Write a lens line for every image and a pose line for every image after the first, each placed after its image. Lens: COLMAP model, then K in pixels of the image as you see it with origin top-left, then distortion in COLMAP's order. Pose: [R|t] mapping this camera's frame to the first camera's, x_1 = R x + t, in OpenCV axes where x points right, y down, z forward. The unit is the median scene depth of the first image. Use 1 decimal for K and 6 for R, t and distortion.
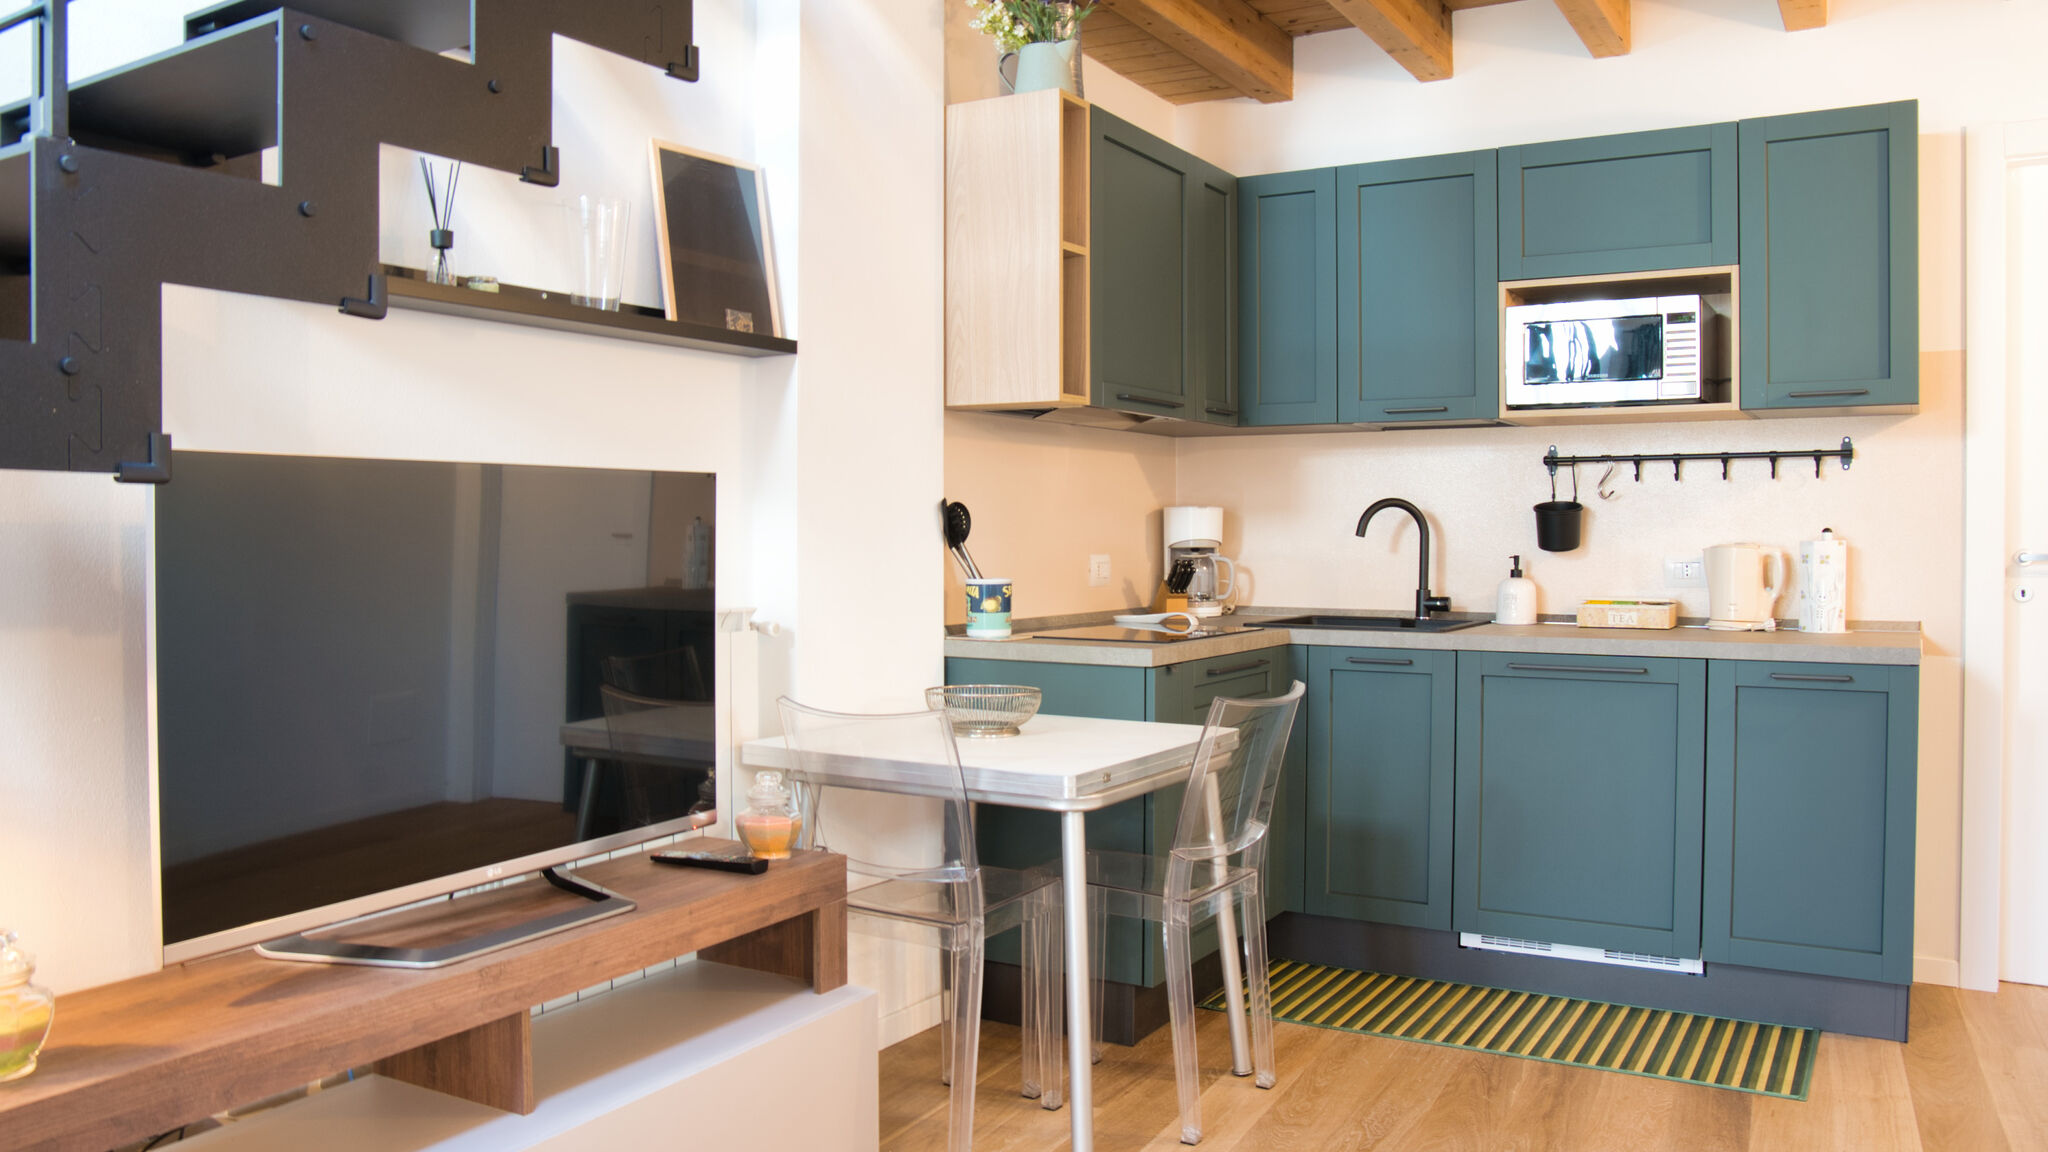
lens RADIAL K [[1550.6, 0, 1029.8], [0, 1550.6, 568.2], [0, 0, 1]] dist [-0.130526, 0.105949]
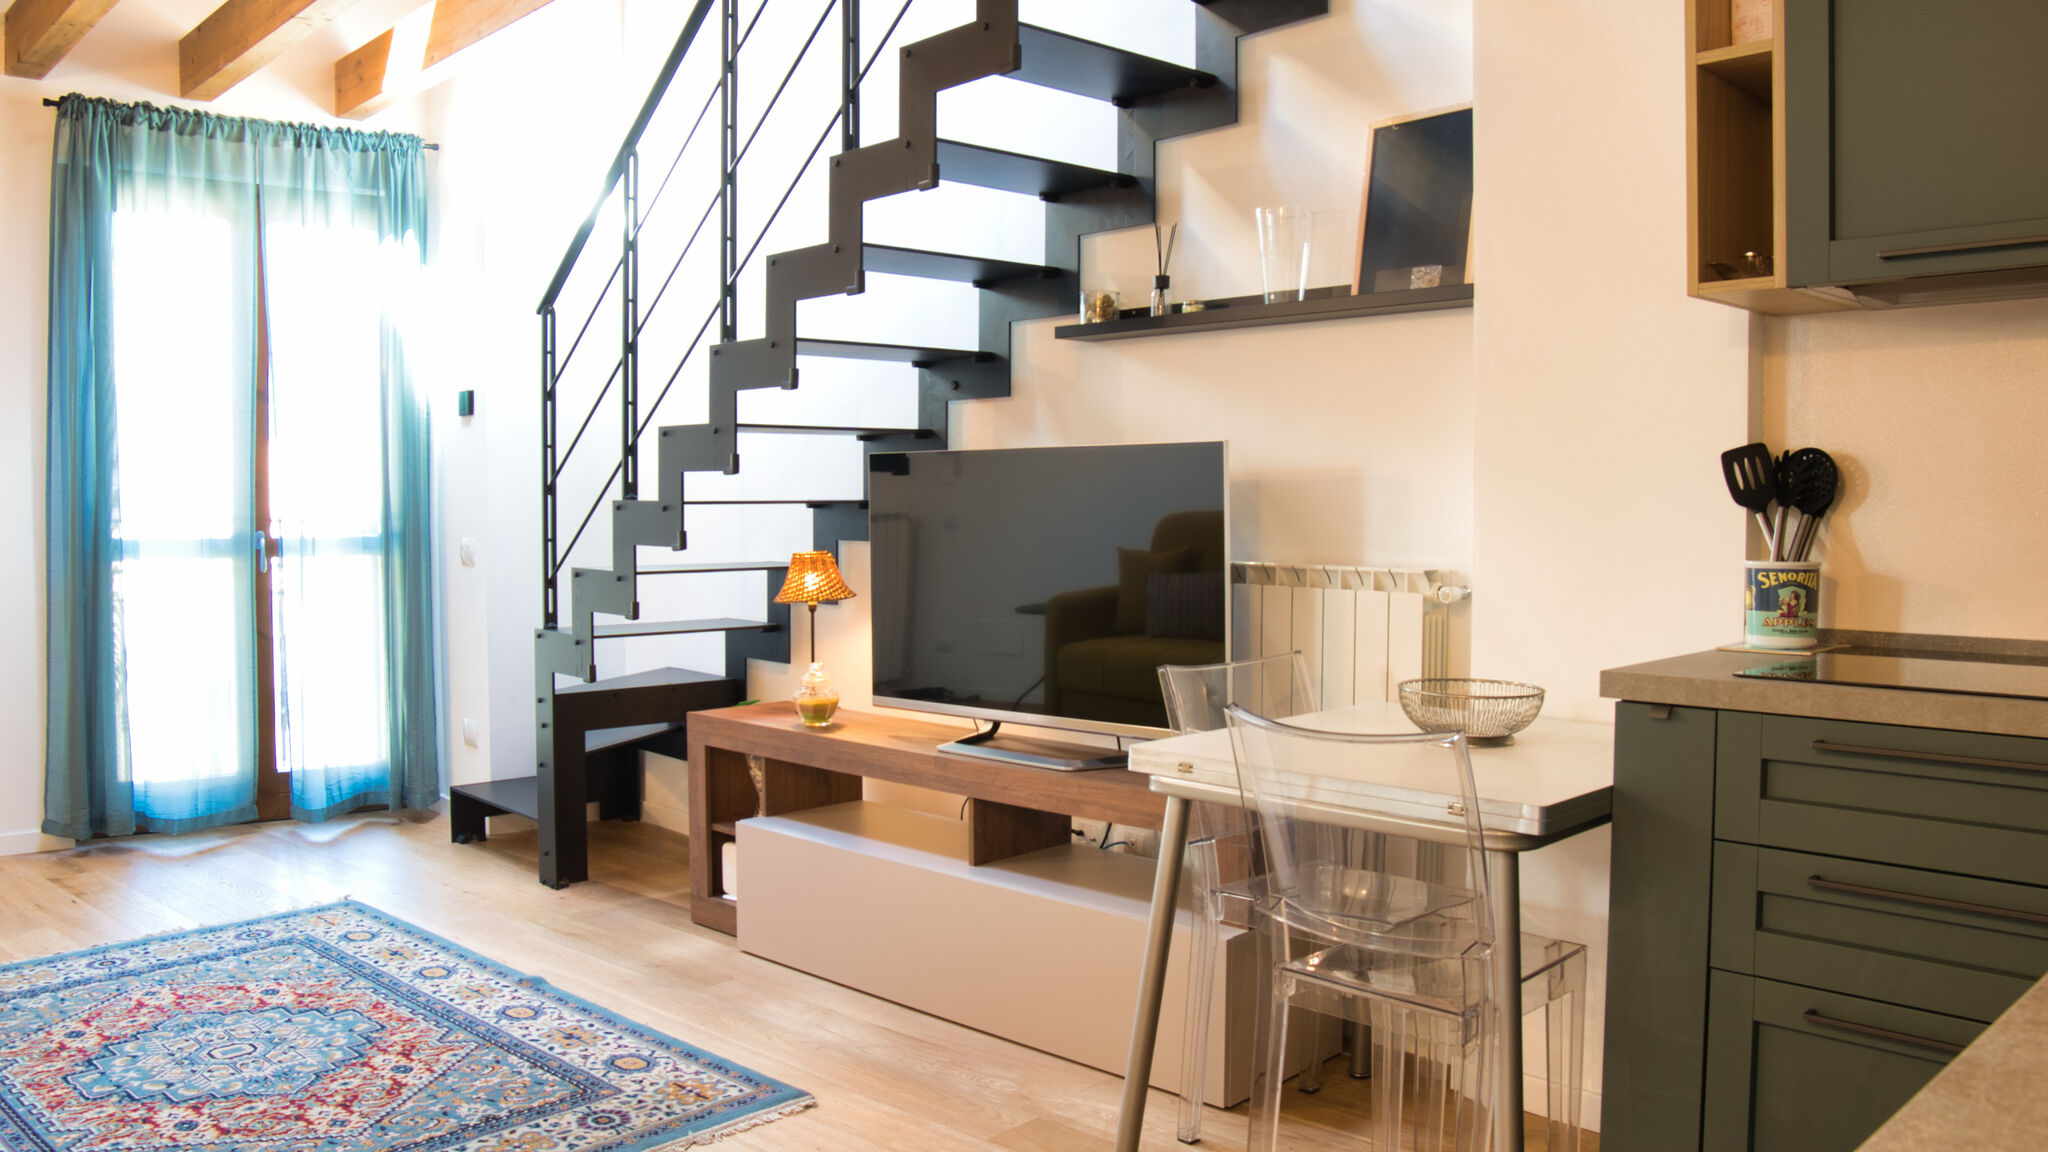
lens RADIAL K [[1575.9, 0, 1022.1], [0, 1575.9, 568.4], [0, 0, 1]] dist [-0.122952, 0.099457]
pose [[-0.224282, 0.039421, -0.973727, 0.887202], [-0.018786, 0.998821, 0.044764, -0.019134], [0.974343, 0.028333, -0.223277, 1.054822]]
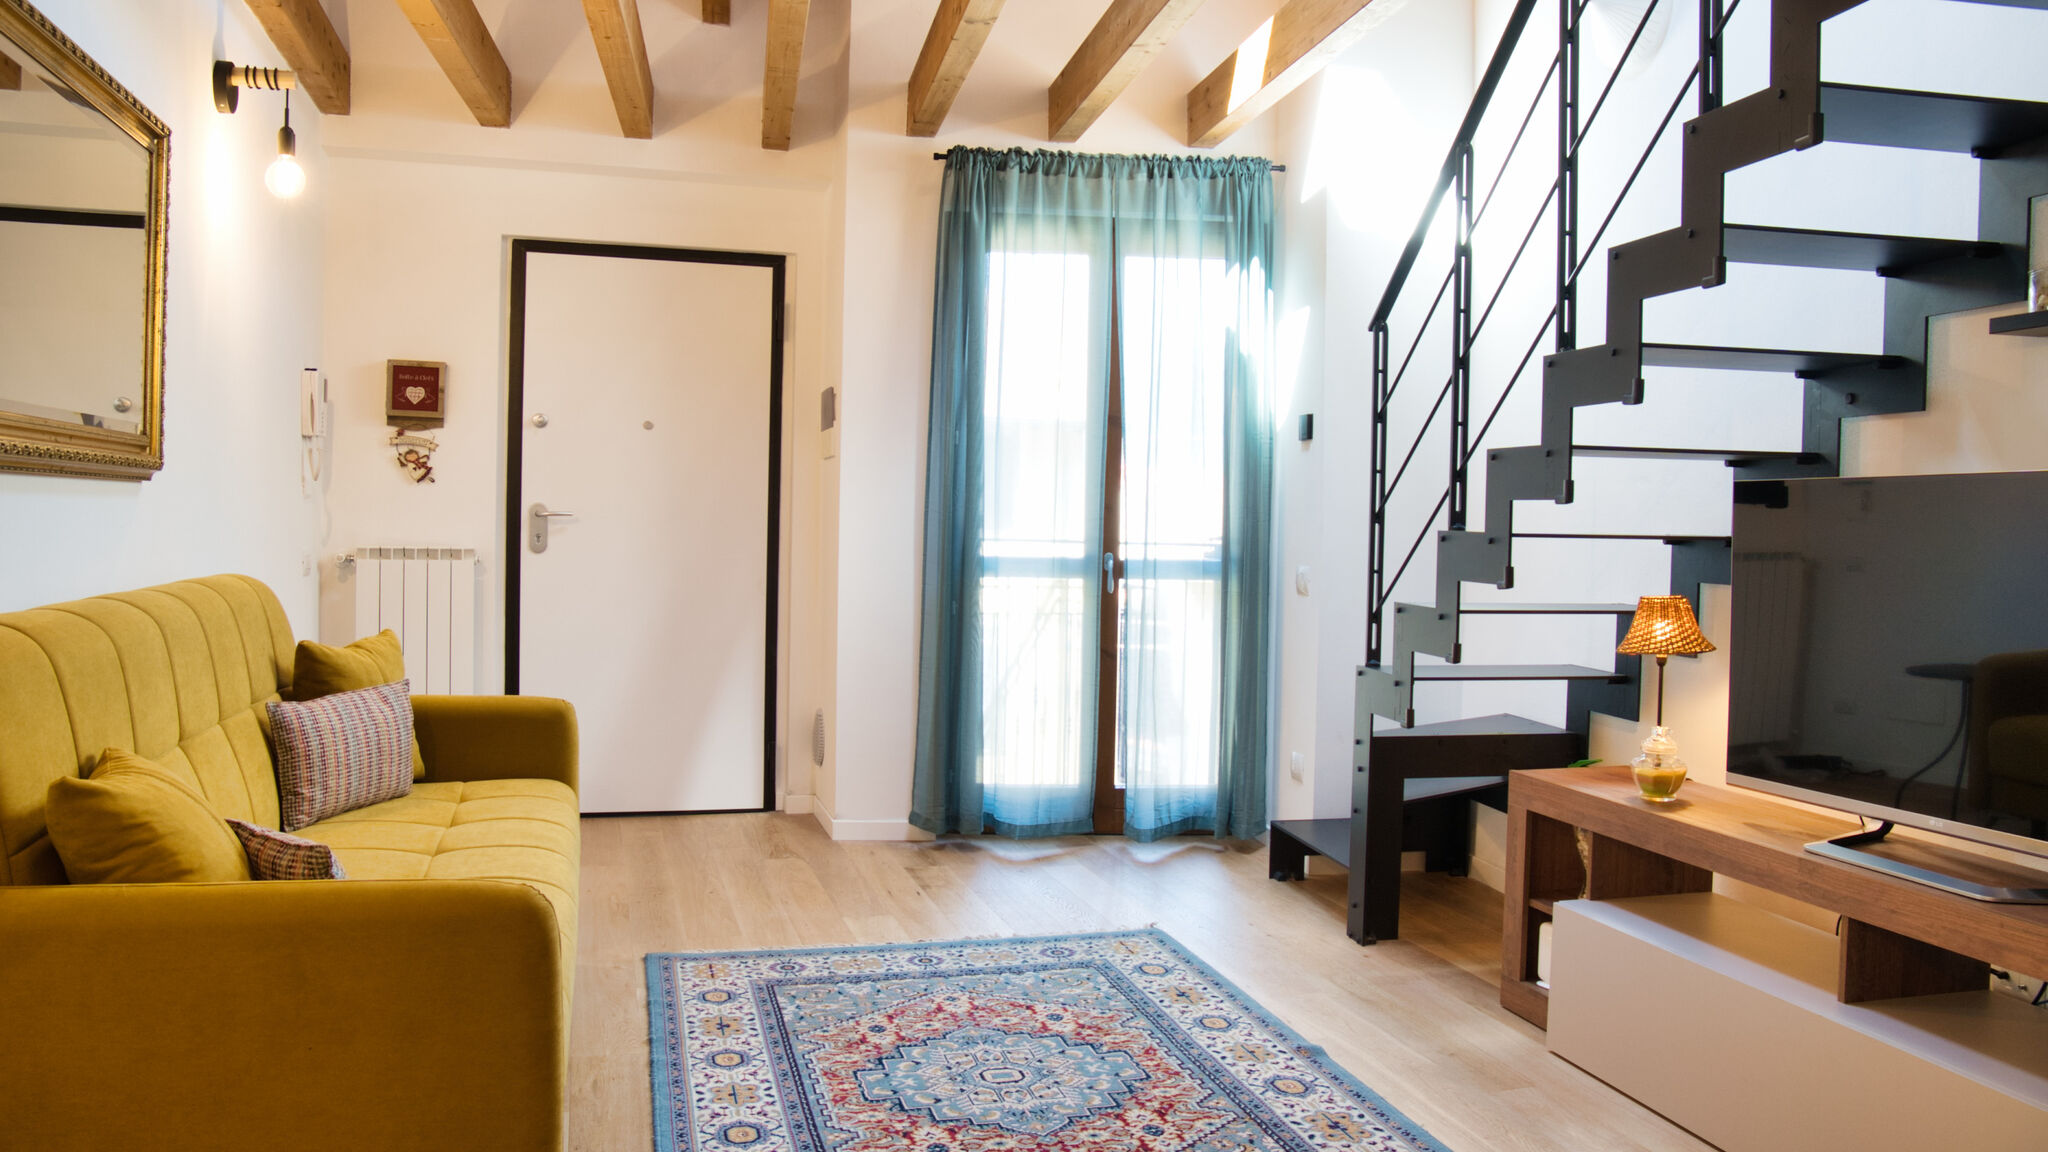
lens RADIAL K [[1550.6, 0, 1029.8], [0, 1550.6, 568.2], [0, 0, 1]] dist [-0.130526, 0.105949]
pose [[-0.705658, 0.005536, -0.708531, 0.725456], [-0.033132, 0.998618, 0.040800, -0.019941], [0.707778, 0.052266, -0.704499, 1.032756]]
